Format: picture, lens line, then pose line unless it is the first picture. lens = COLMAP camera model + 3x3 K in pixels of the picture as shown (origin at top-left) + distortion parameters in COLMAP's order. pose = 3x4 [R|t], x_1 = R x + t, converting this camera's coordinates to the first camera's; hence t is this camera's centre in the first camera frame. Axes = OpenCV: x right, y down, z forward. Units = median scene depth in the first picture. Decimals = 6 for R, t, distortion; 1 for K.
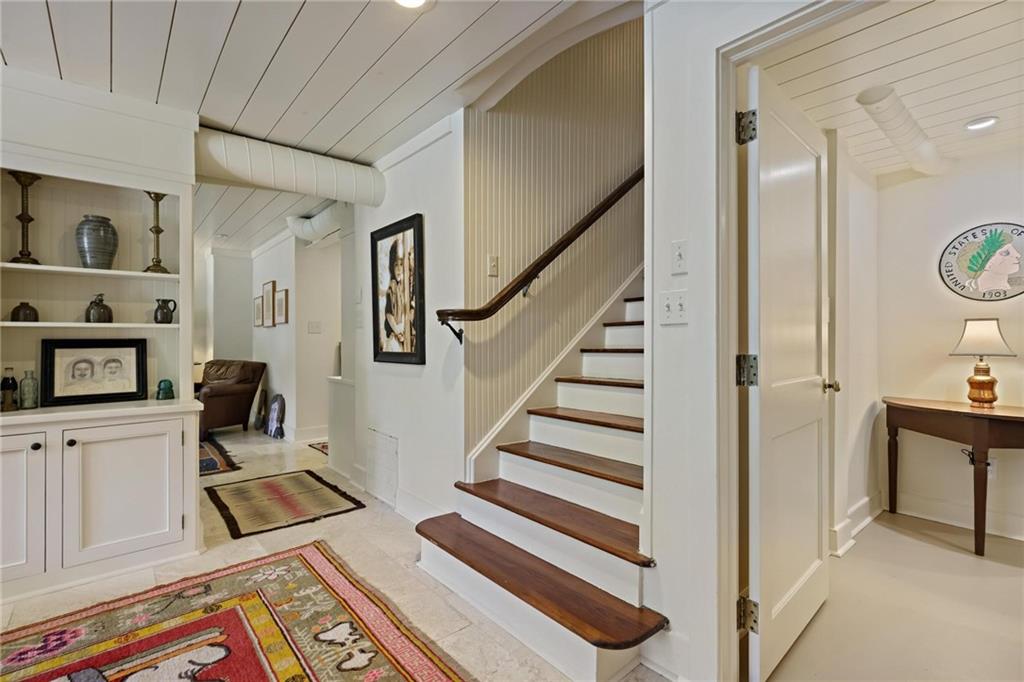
lens RADIAL K [[465.5, 0, 513.4], [0, 465.5, 338.7], [0, 0, 1]] dist [0.005586, 0.000914]
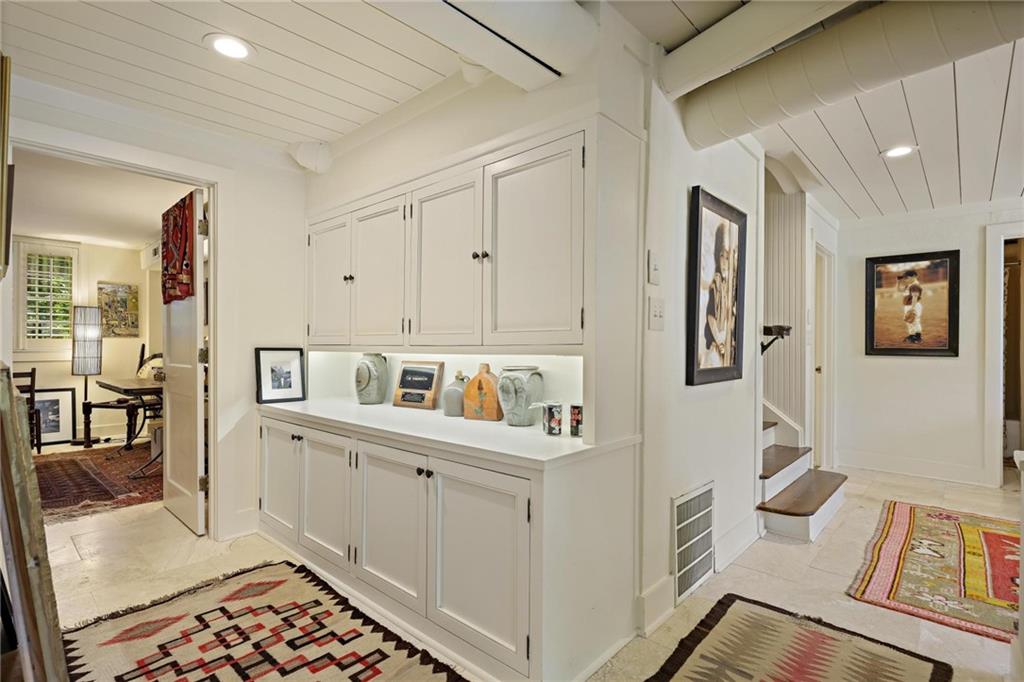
lens RADIAL K [[503.3, 0, 504.1], [0, 503.3, 342.9], [0, 0, 1]] dist [0.003103, 0.001229]
pose [[-0.116373, -0.000956, 0.993205, -1.300659], [-0.013457, 0.999909, -0.000614, -0.008774], [-0.993114, -0.013437, -0.116376, 1.813303]]
